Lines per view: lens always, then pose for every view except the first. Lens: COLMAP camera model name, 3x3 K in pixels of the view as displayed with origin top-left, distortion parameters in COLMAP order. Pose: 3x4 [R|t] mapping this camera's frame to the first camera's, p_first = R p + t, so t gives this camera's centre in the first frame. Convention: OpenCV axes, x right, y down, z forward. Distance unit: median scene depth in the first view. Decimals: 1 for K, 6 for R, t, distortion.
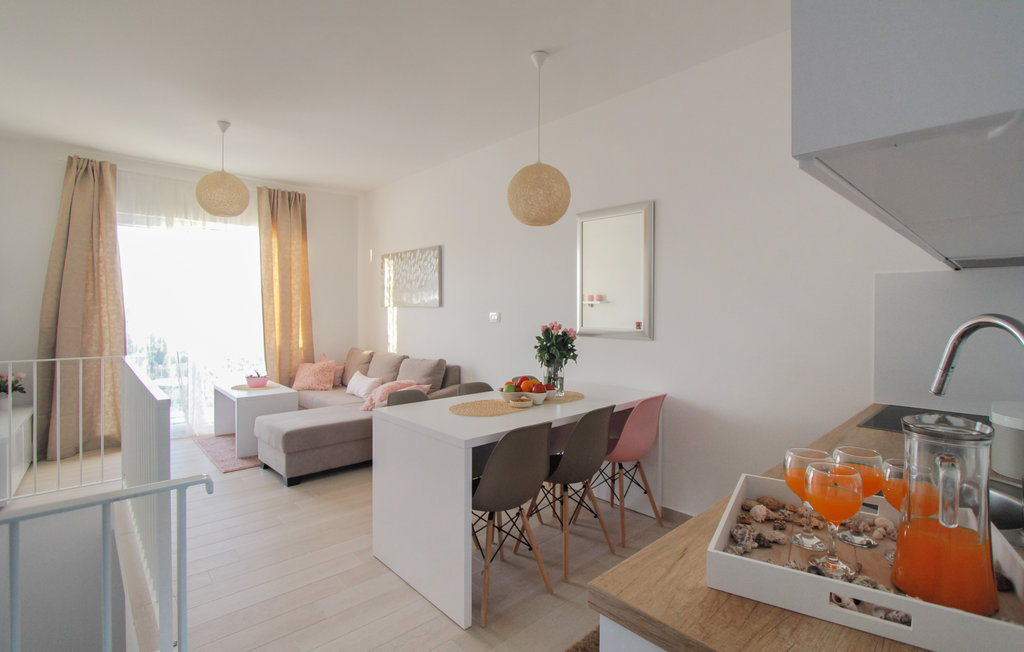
lens RADIAL K [[469.8, 0, 515.5], [0, 469.8, 315.3], [0, 0, 1]] dist [-0.019191, 0.001231]
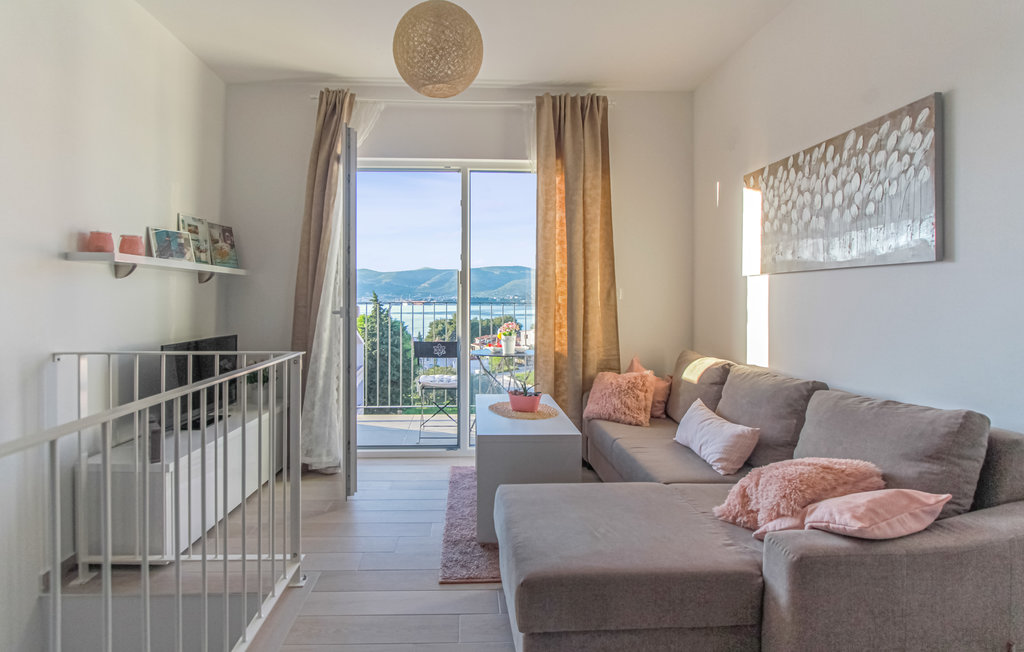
lens RADIAL K [[469.8, 0, 490.3], [0, 469.8, 310.8], [0, 0, 1]] dist [-0.019191, 0.001231]
pose [[0.763801, 0.010142, -0.645372, -0.211986], [-0.000398, 0.999884, 0.015242, 0.016865], [0.645452, -0.011385, 0.763716, 0.542162]]
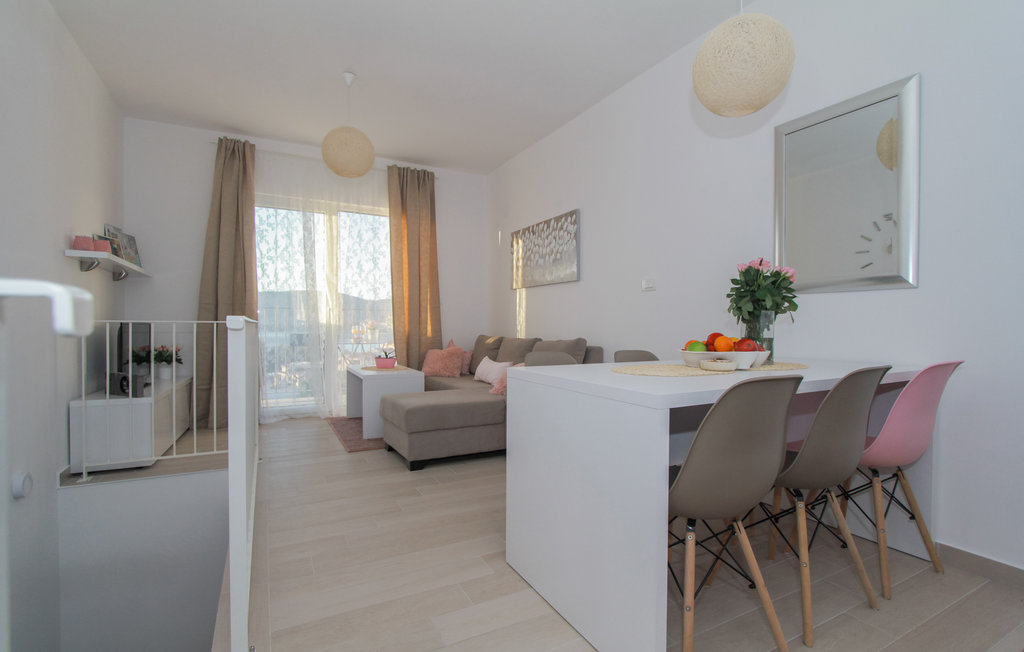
lens RADIAL K [[469.8, 0, 508.6], [0, 469.8, 330.7], [0, 0, 1]] dist [-0.019191, 0.001231]
pose [[0.962607, 0.001827, -0.270896, -0.055622], [-0.001615, 0.999998, 0.001004, 0.078644], [0.270898, -0.000529, 0.962608, 0.154961]]
